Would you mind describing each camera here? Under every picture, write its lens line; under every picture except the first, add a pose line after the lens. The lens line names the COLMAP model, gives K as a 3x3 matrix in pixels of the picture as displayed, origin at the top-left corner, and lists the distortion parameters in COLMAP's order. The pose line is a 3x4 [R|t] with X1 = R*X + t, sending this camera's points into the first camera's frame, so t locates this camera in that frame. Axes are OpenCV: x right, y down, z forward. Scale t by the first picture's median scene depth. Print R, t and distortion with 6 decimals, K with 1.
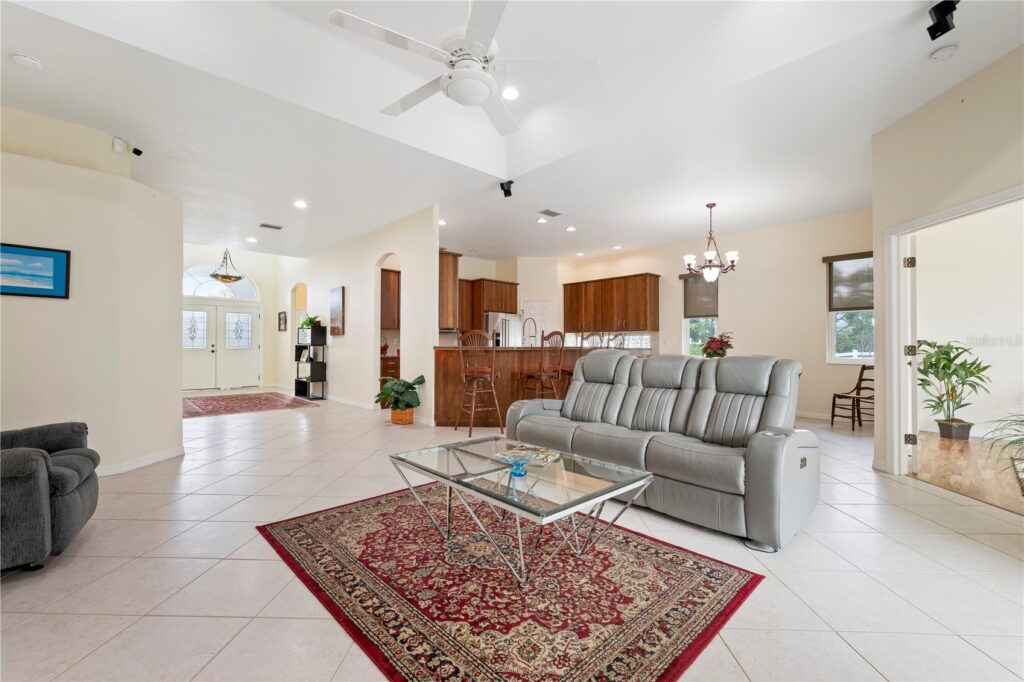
lens RADIAL K [[442.5, 0, 514.2], [0, 442.5, 339.1], [0, 0, 1]] dist [0.002941, -0.000124]
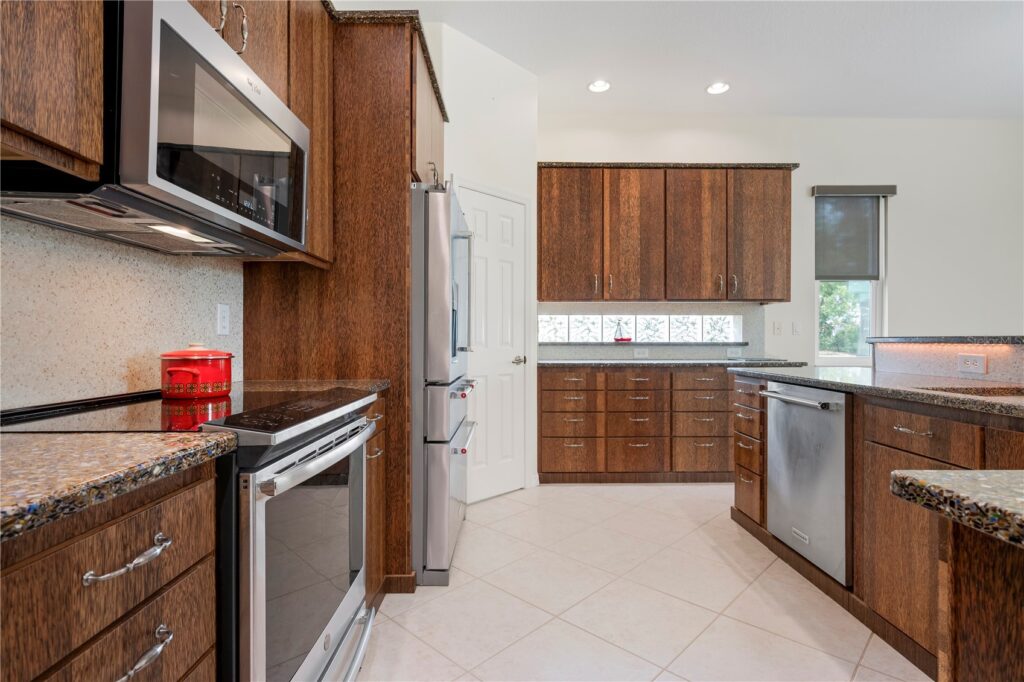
lens RADIAL K [[507.2, 0, 512.0], [0, 507.2, 341.0], [0, 0, 1]] dist [-0.001869, -0.000331]
pose [[0.679606, 0.000727, 0.733577, -0.228062], [-0.018324, 0.999704, 0.015985, 0.015246], [-0.733349, -0.024306, 0.679418, 0.825483]]
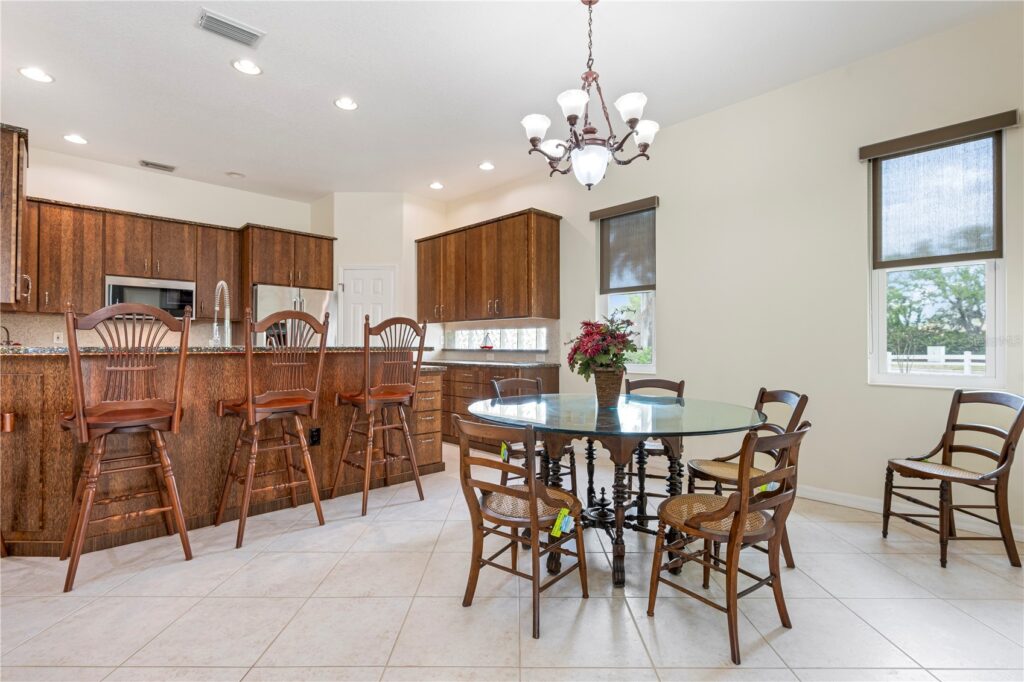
lens RADIAL K [[496.9, 0, 512.0], [0, 496.9, 341.0], [0, 0, 1]] dist [-0.003580, -0.000678]
pose [[0.999722, 0.000817, 0.023554, 0.250782], [-0.000928, 0.999989, 0.004700, 0.006937], [-0.023550, -0.004720, 0.999712, 0.382057]]
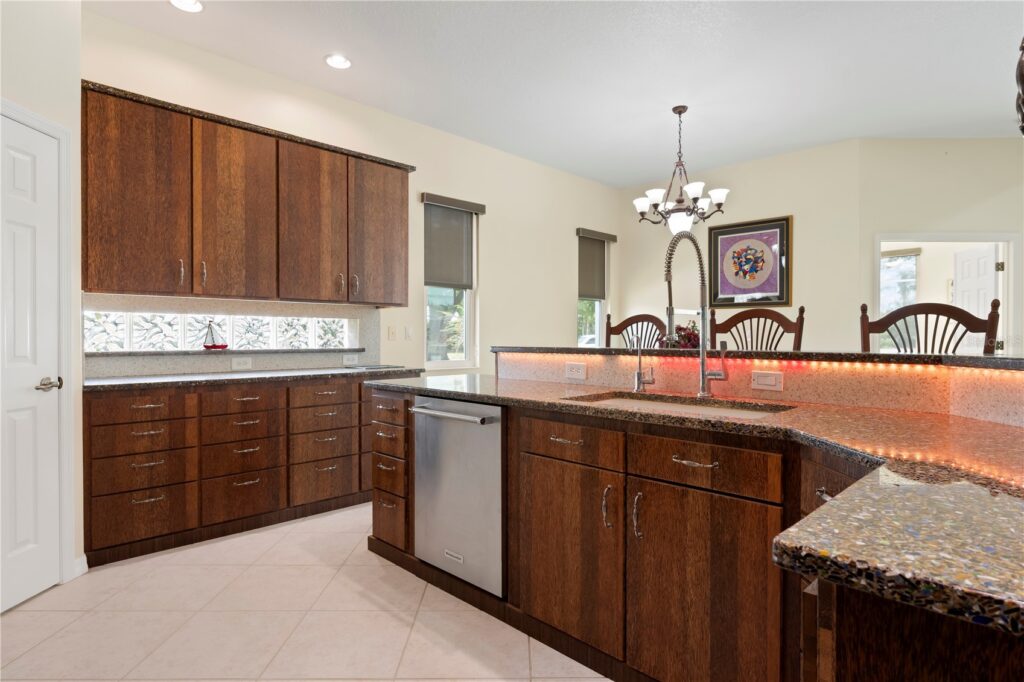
lens RADIAL K [[548.3, 0, 512.0], [0, 548.3, 341.0], [0, 0, 1]] dist [-0.001242, -0.000148]
pose [[-0.022124, -0.004077, 0.999747, -0.206816], [-0.022375, 0.999743, 0.003582, 0.008814], [-0.999505, -0.022290, -0.022210, 0.871795]]
